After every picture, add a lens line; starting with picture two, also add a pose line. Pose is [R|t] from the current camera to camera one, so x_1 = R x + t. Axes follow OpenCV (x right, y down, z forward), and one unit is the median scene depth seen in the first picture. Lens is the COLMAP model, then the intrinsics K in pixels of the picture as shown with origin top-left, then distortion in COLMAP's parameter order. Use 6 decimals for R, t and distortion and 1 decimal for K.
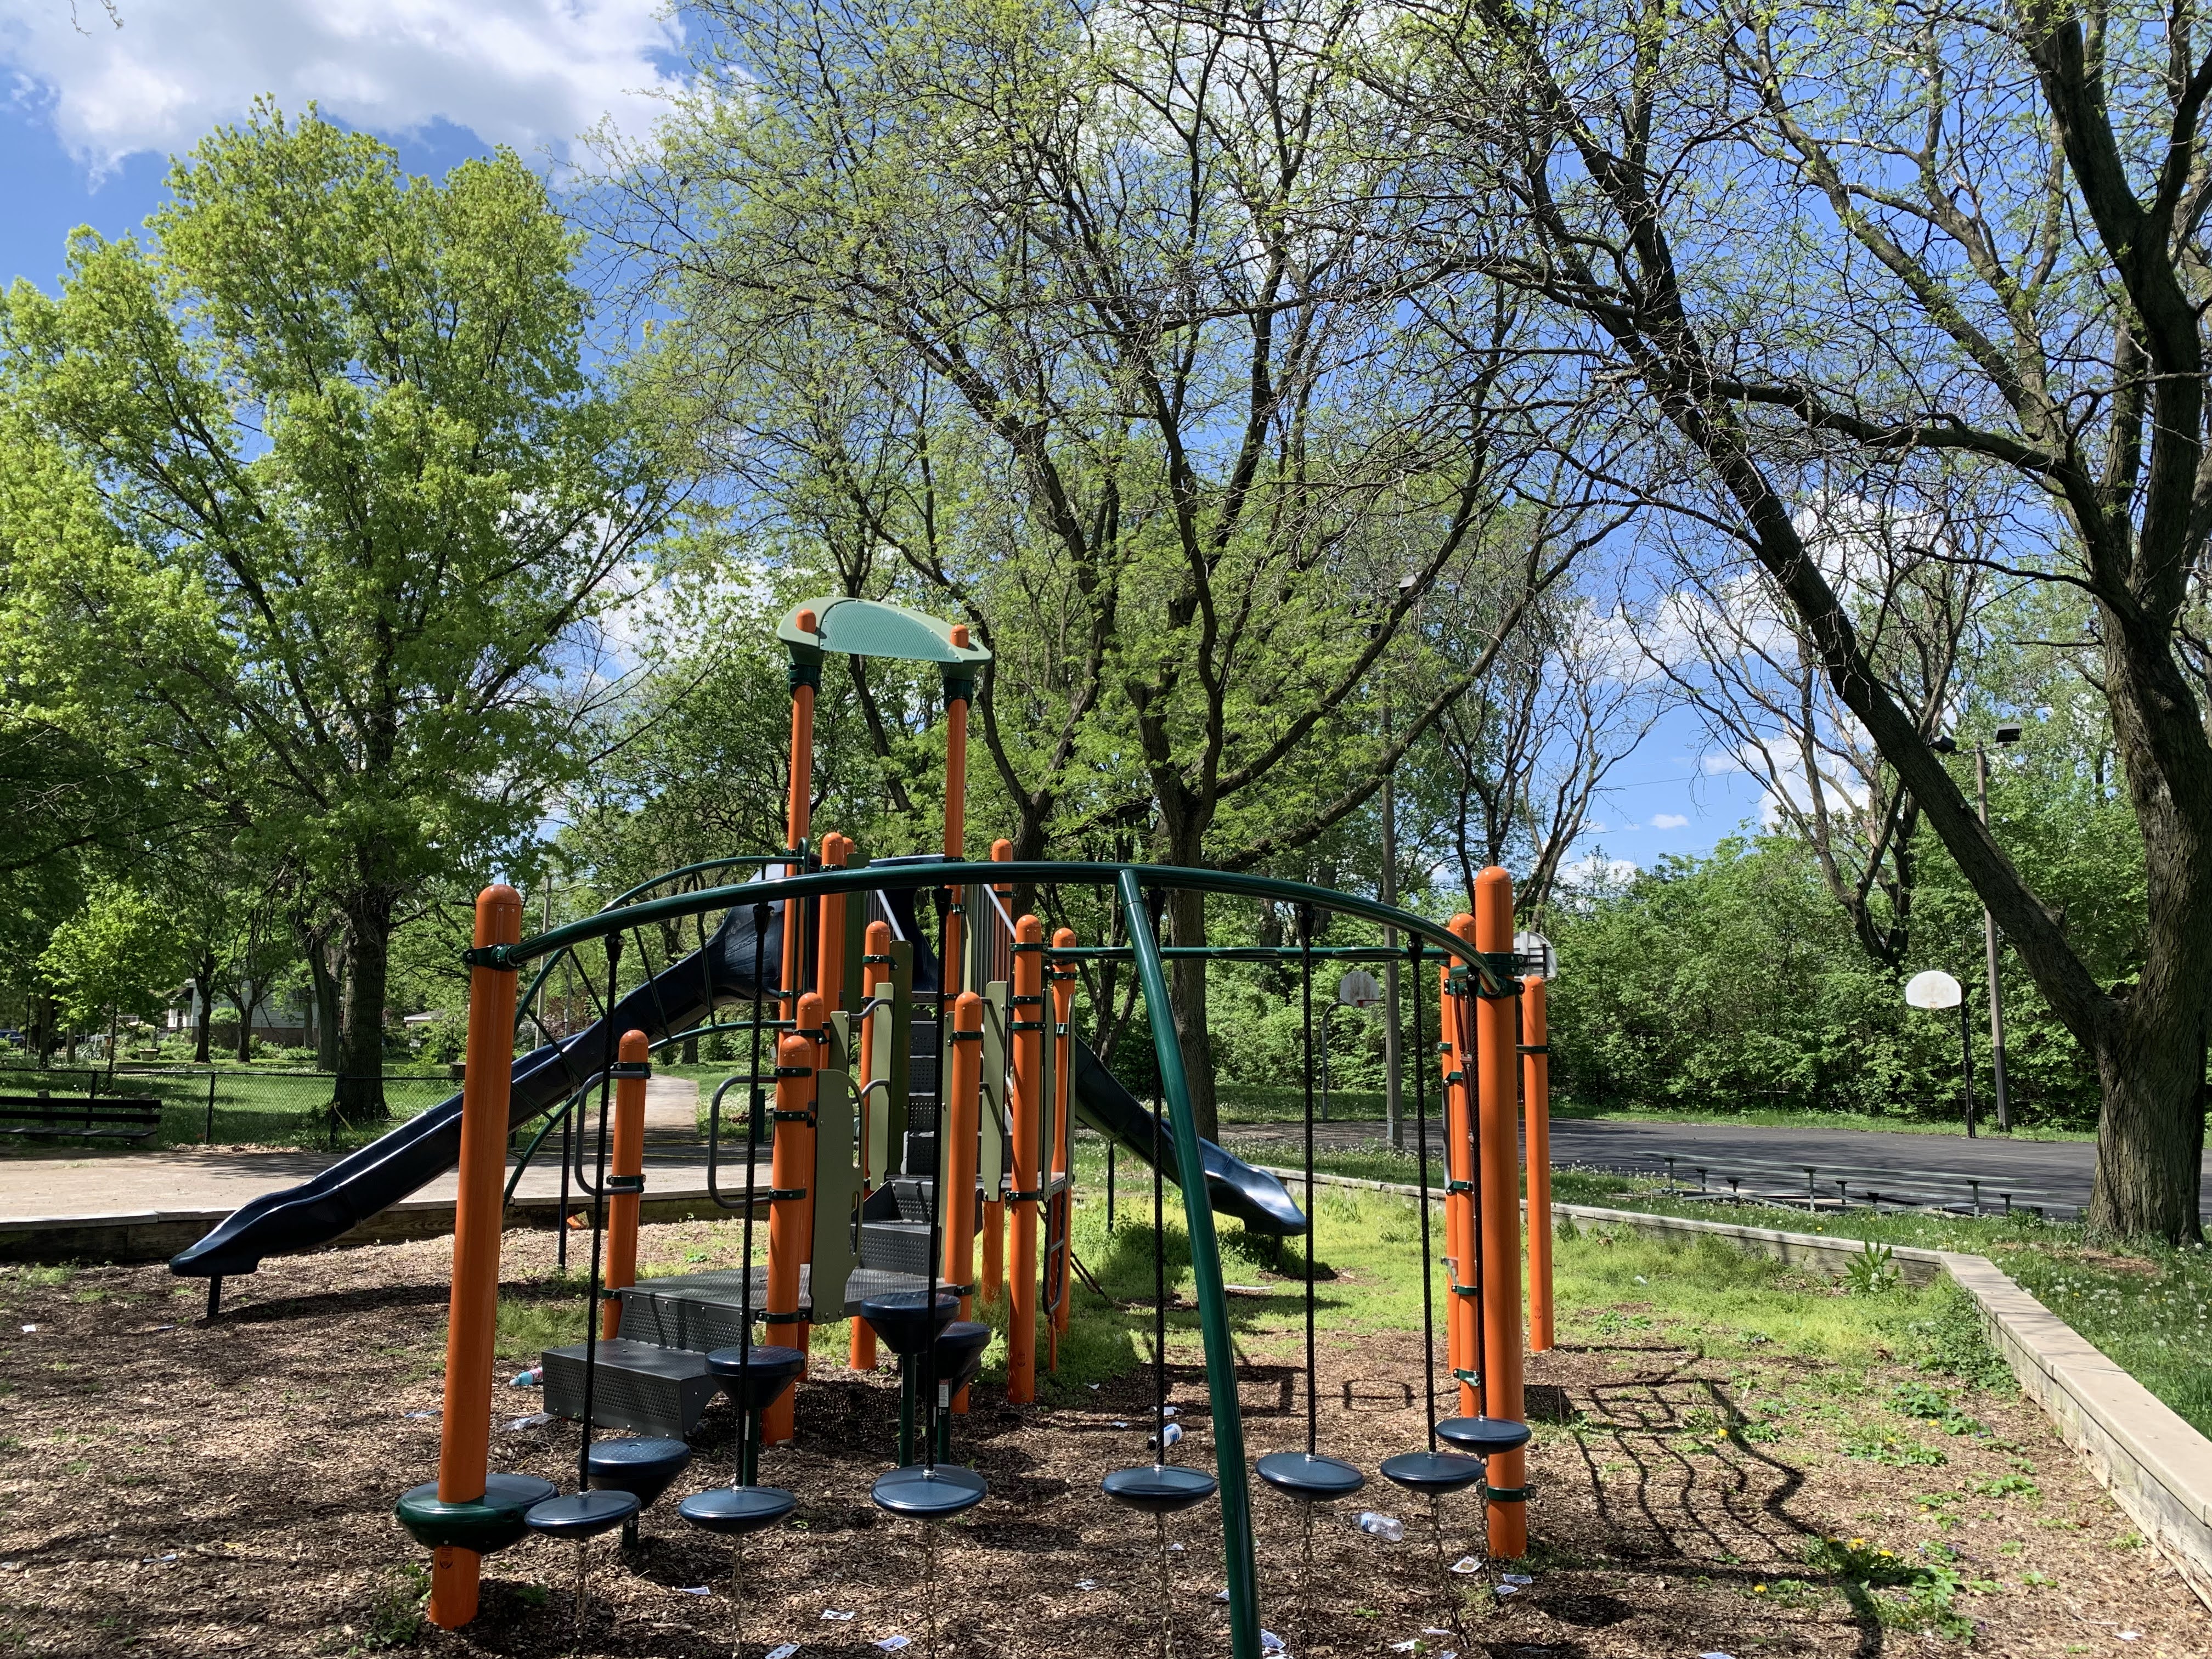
lens RADIAL K [[1667.6, 0, 1106.0], [0, 1667.6, 829.5], [0, 0, 1]] dist [0.004245, -0.001812]
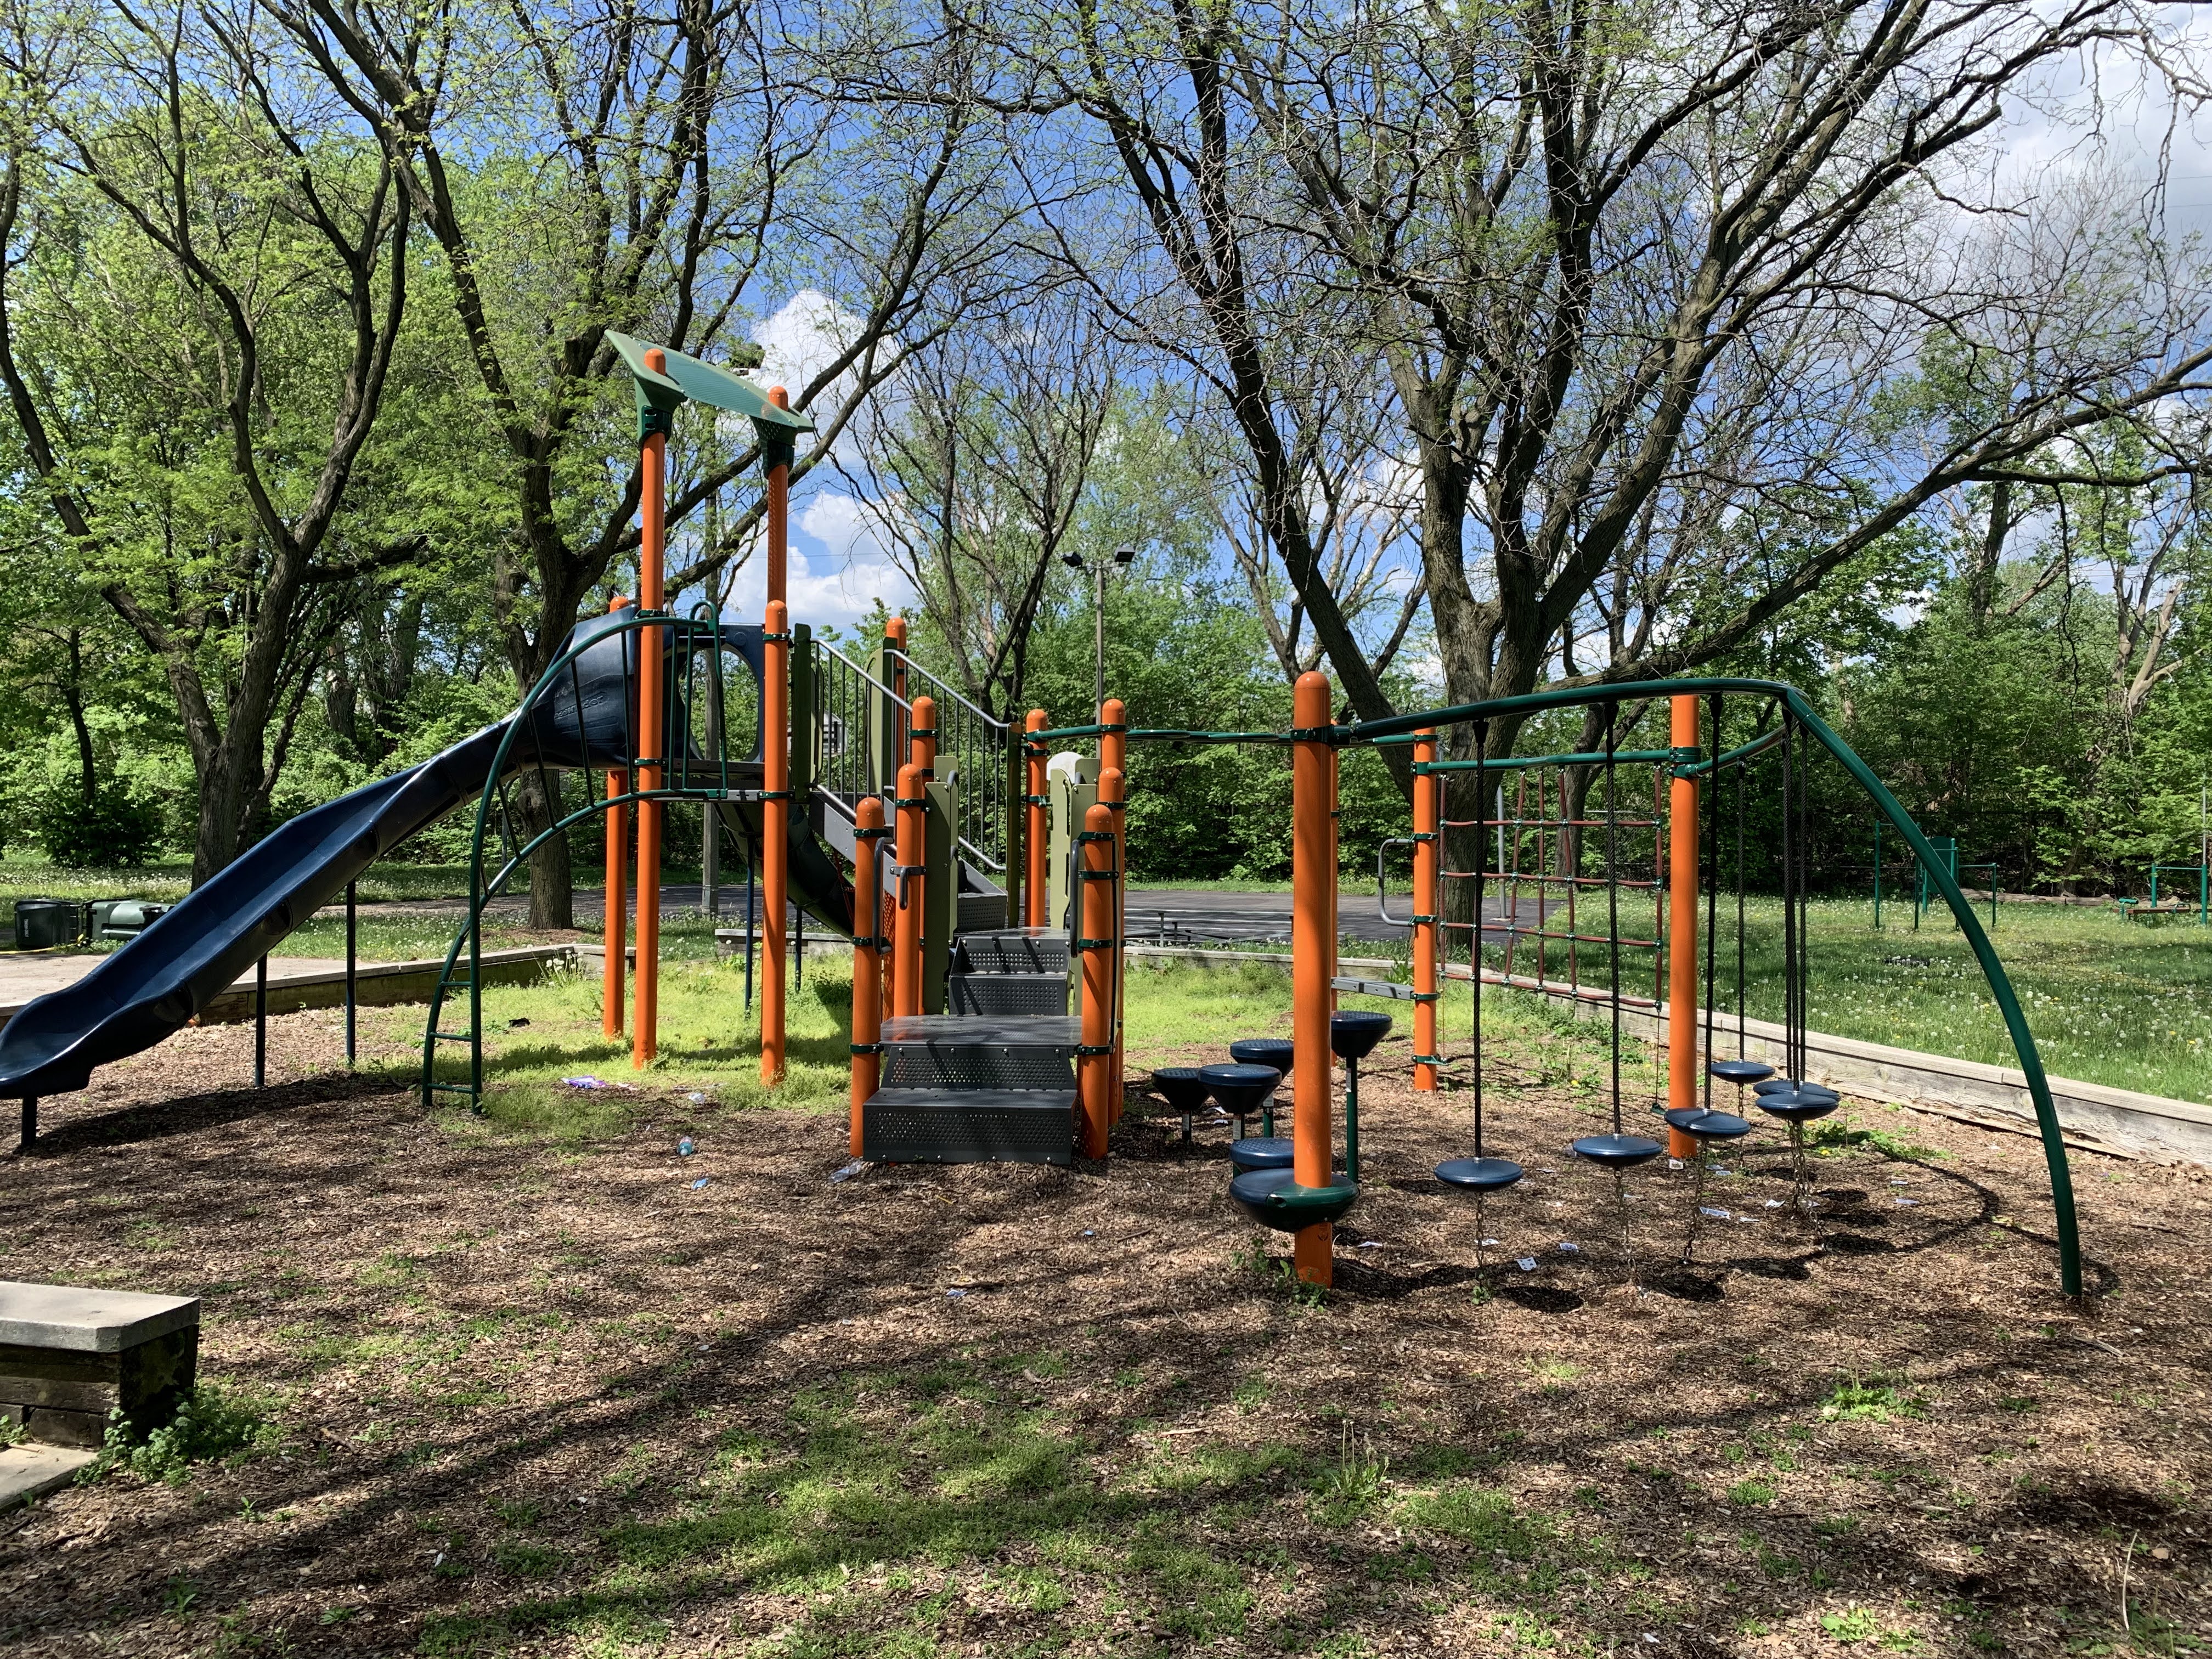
lens RADIAL K [[1667.6, 0, 1106.0], [0, 1667.6, 829.5], [0, 0, 1]] dist [0.004245, -0.001812]
pose [[0.831501, -0.002906, 0.555516, -0.199427], [-0.072094, 0.990965, 0.113095, 0.004098], [-0.550825, -0.134088, 0.823779, 0.023915]]
